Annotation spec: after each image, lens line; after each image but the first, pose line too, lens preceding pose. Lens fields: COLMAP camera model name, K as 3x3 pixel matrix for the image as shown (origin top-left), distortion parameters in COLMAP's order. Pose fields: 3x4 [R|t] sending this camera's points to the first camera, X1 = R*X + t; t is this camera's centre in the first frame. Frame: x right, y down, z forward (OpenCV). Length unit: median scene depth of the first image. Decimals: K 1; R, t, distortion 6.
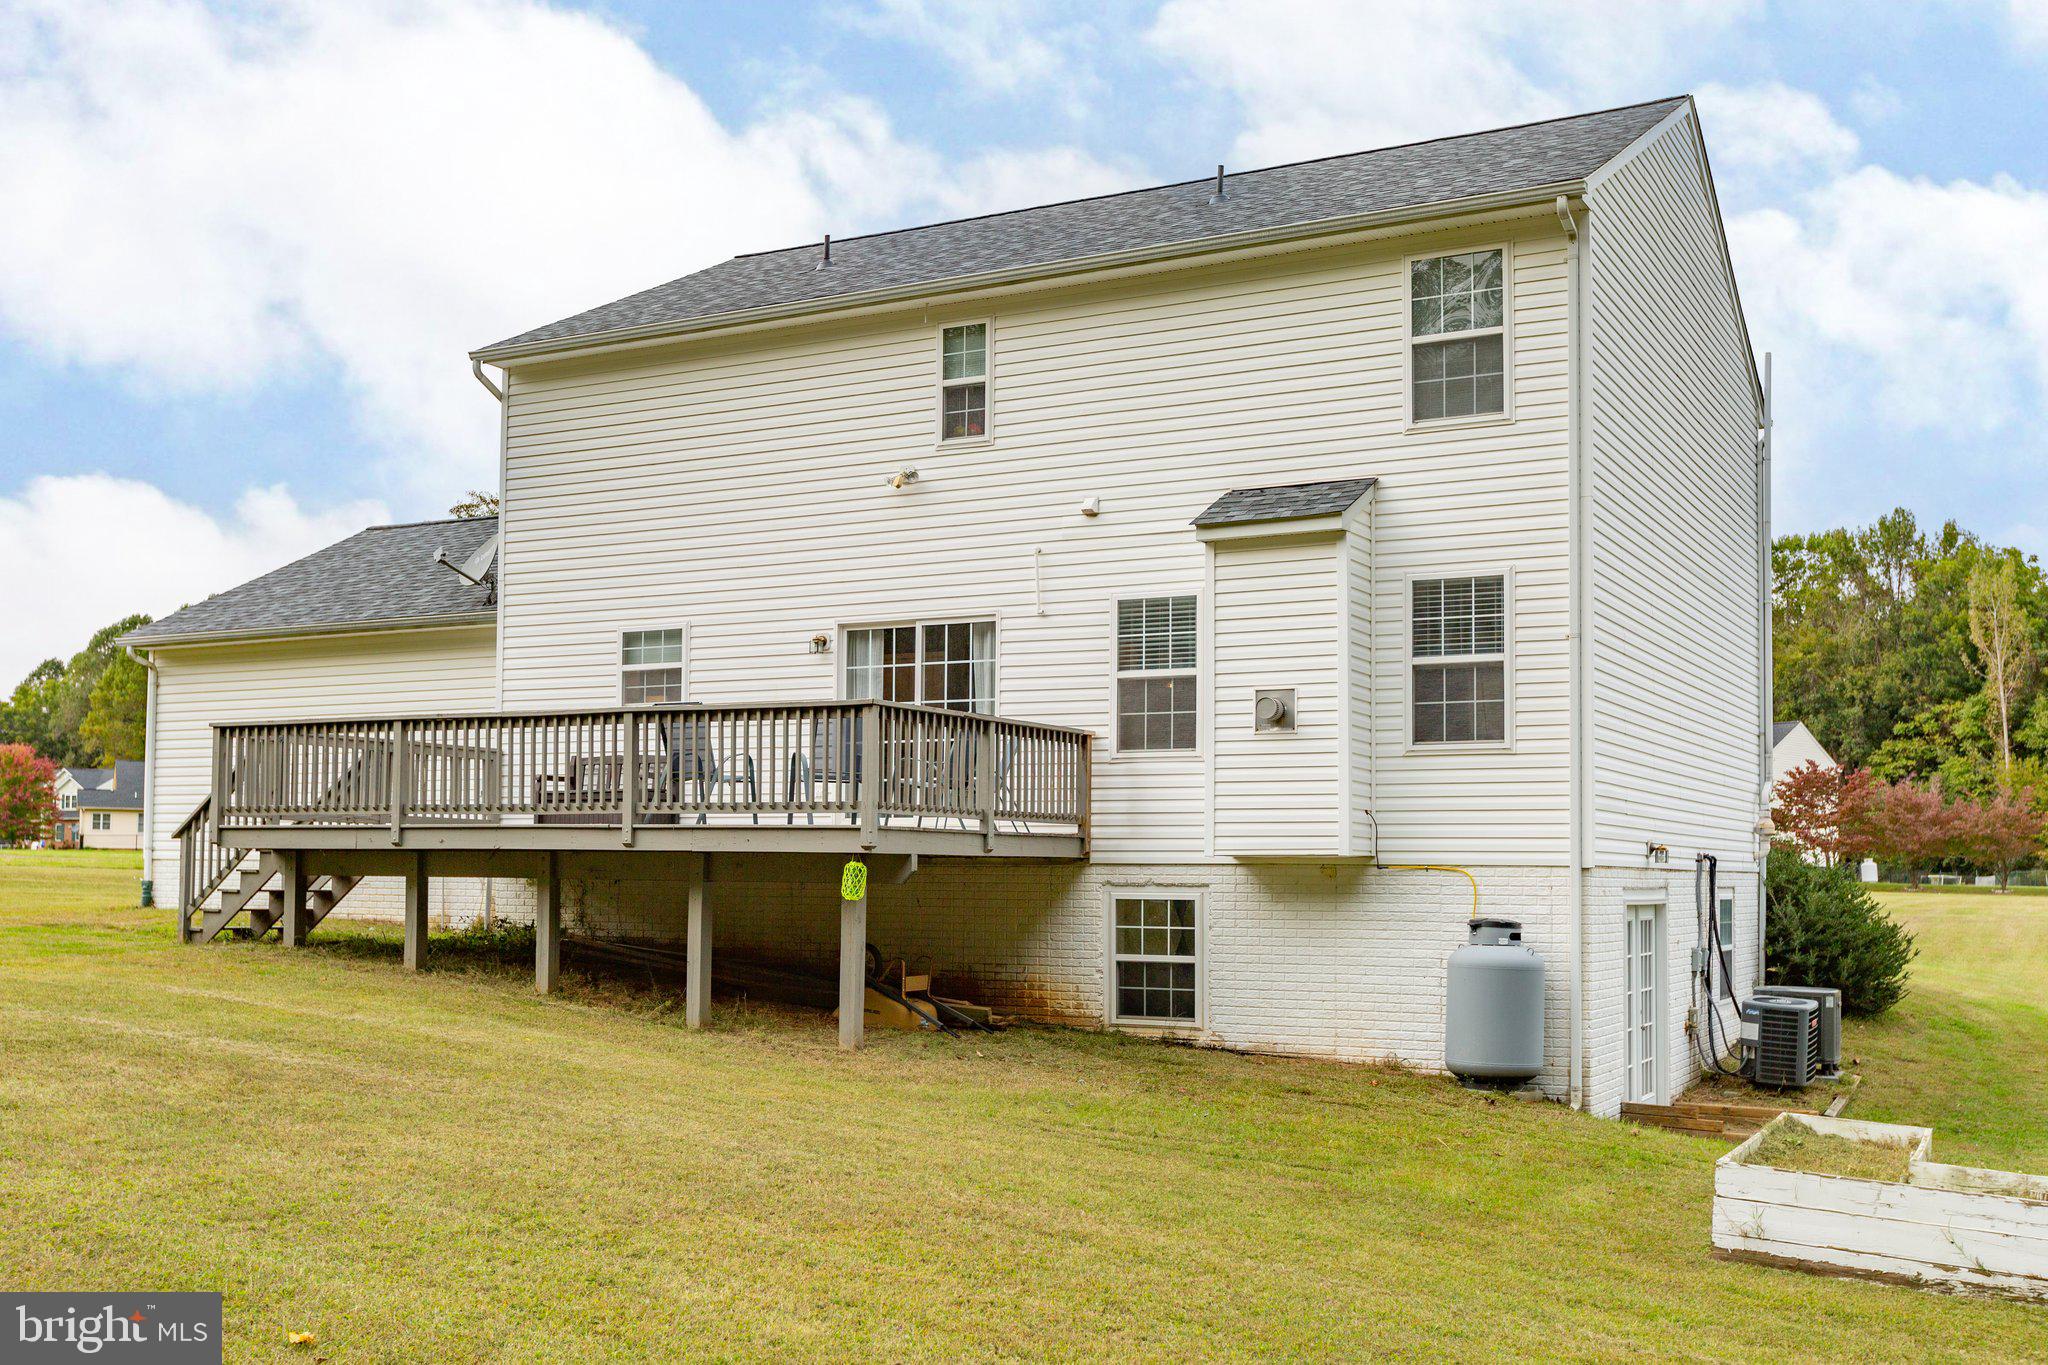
lens RADIAL K [[2041.3, 0, 1017.3], [0, 2041.3, 794.1], [0, 0, 1]] dist [0.000637, 0.002136]
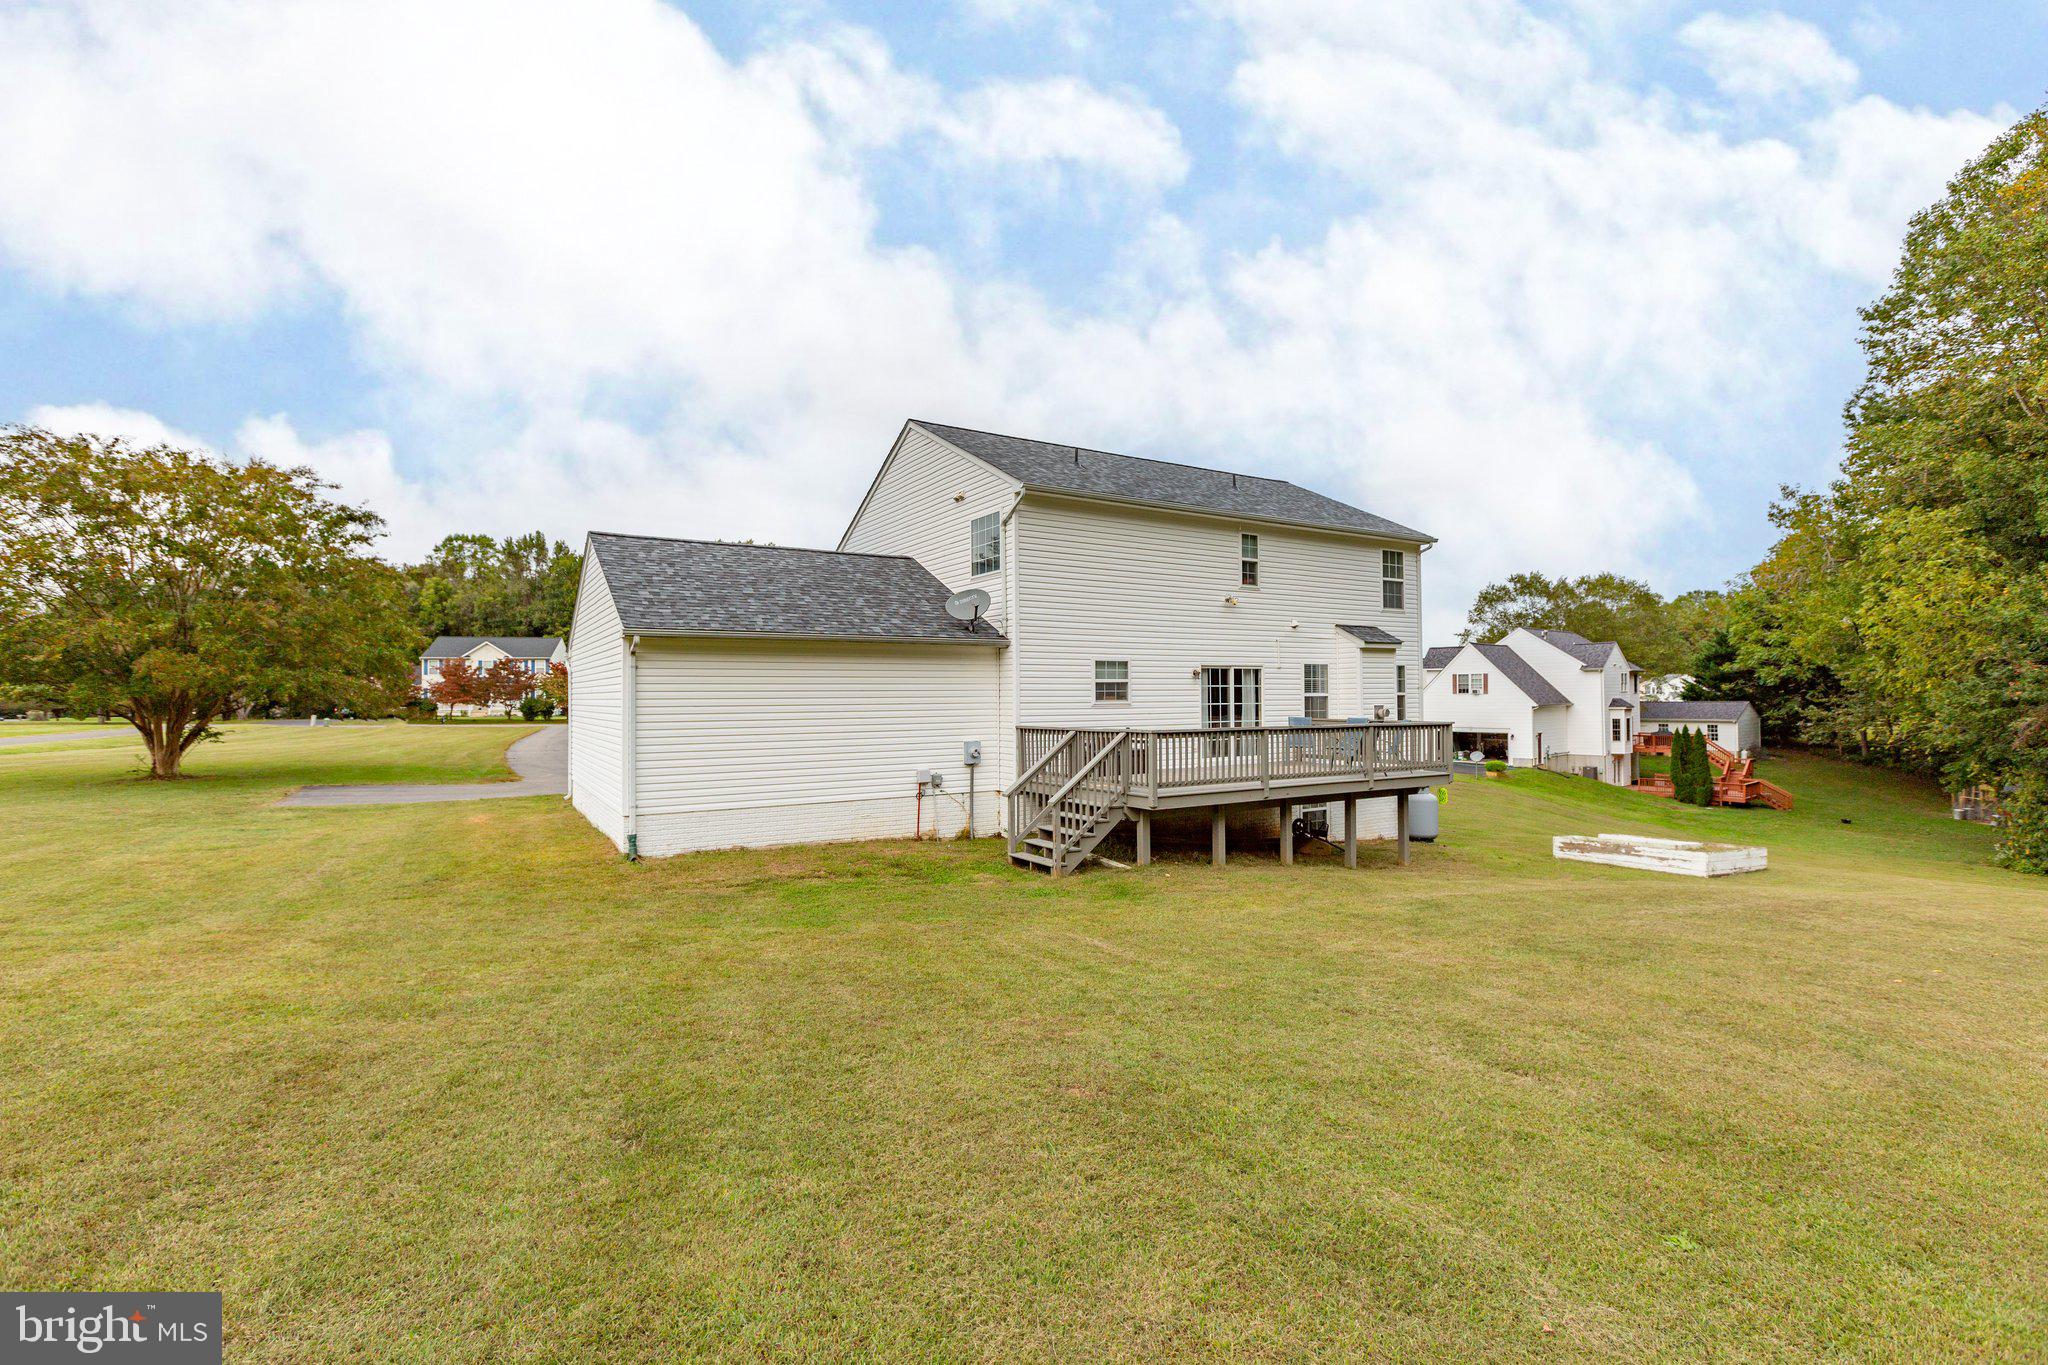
lens RADIAL K [[915.7, 0, 1027.1], [0, 915.7, 681.4], [0, 0, 1]] dist [0.001131, 0.000149]
pose [[0.495562, 0.001459, 0.868571, -1.020470], [-0.025223, 0.999601, 0.012712, -0.076864], [-0.868206, -0.028208, 0.495401, 0.718082]]
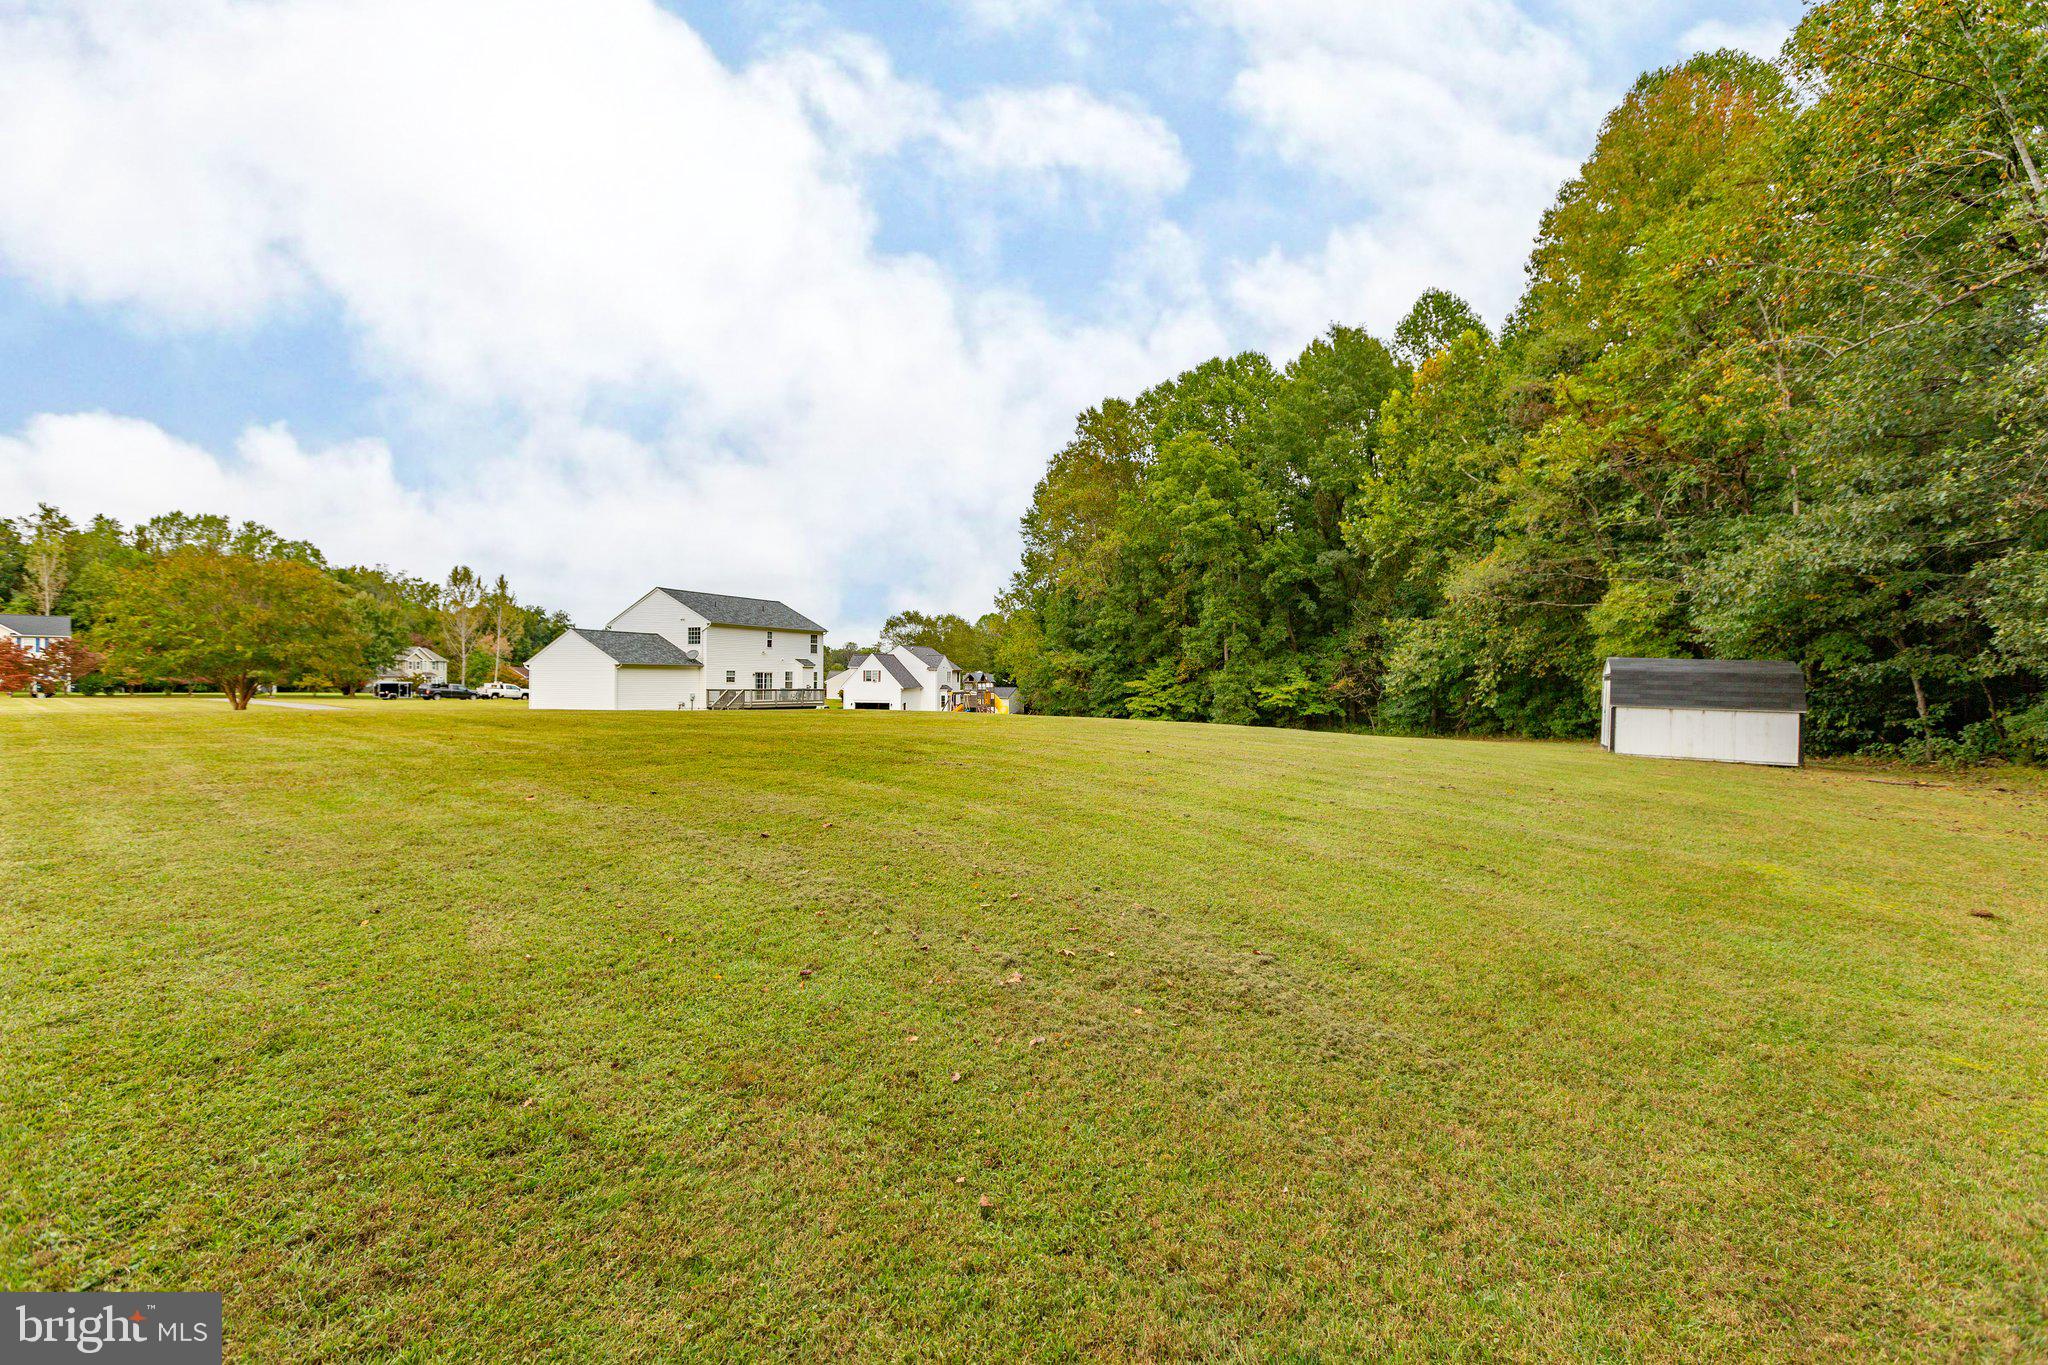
lens RADIAL K [[915.7, 0, 1027.1], [0, 915.7, 681.4], [0, 0, 1]] dist [0.001131, 0.000149]
pose [[-0.044531, -0.009418, 0.998964, -3.351444], [-0.048998, 0.998773, 0.007232, -0.122959], [-0.997806, -0.048625, -0.044938, 0.226309]]
